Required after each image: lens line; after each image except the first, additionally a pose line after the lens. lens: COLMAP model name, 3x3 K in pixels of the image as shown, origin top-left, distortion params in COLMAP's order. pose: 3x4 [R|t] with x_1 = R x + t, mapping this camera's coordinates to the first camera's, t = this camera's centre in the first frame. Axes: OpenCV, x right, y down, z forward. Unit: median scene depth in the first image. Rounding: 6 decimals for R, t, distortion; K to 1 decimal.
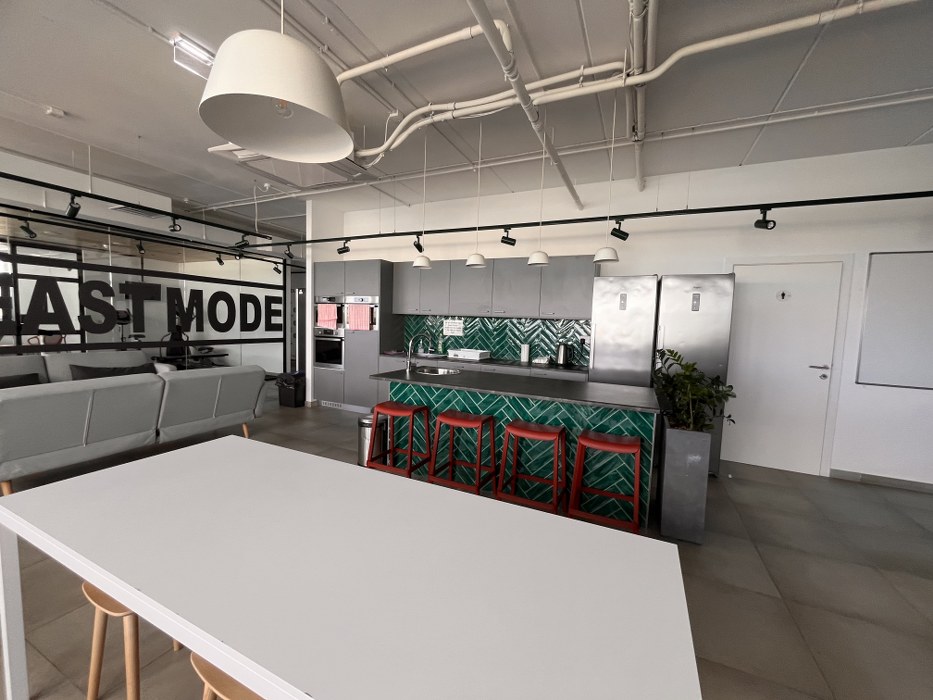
lens RADIAL K [[396.0, 0, 466.5], [0, 396.0, 350.0], [0, 0, 1]] dist [0.000962, 0.000058]
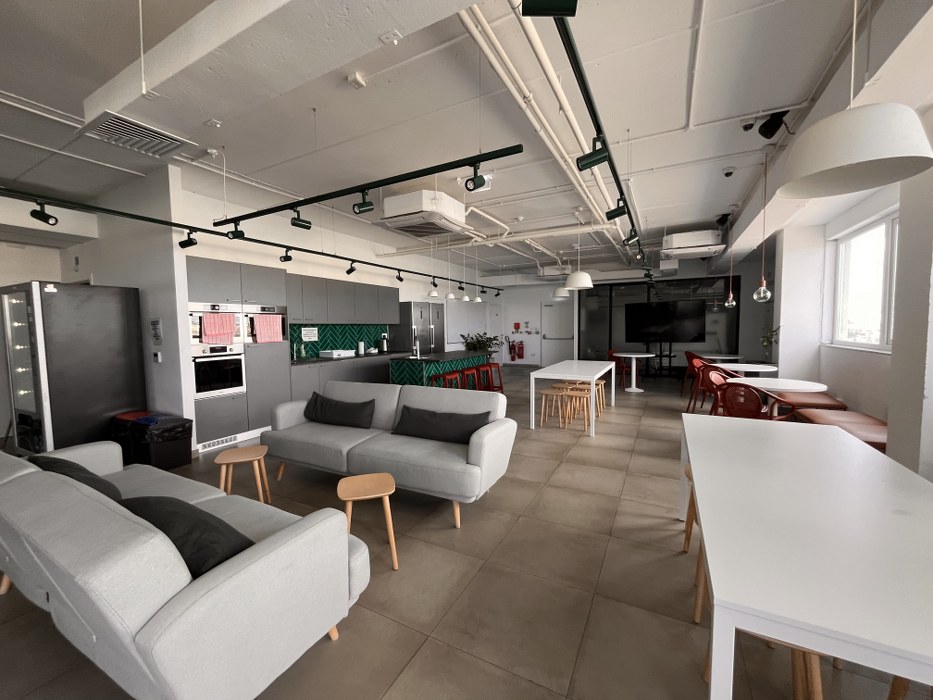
lens RADIAL K [[373.7, 0, 466.5], [0, 373.7, 350.0], [0, 0, 1]] dist [-0.000218, 0.000010]
pose [[0.041894, -0.093063, 0.994778, -1.198502], [0.096692, 0.991357, 0.088670, -0.069246], [-0.994432, 0.092472, 0.050530, 0.531332]]
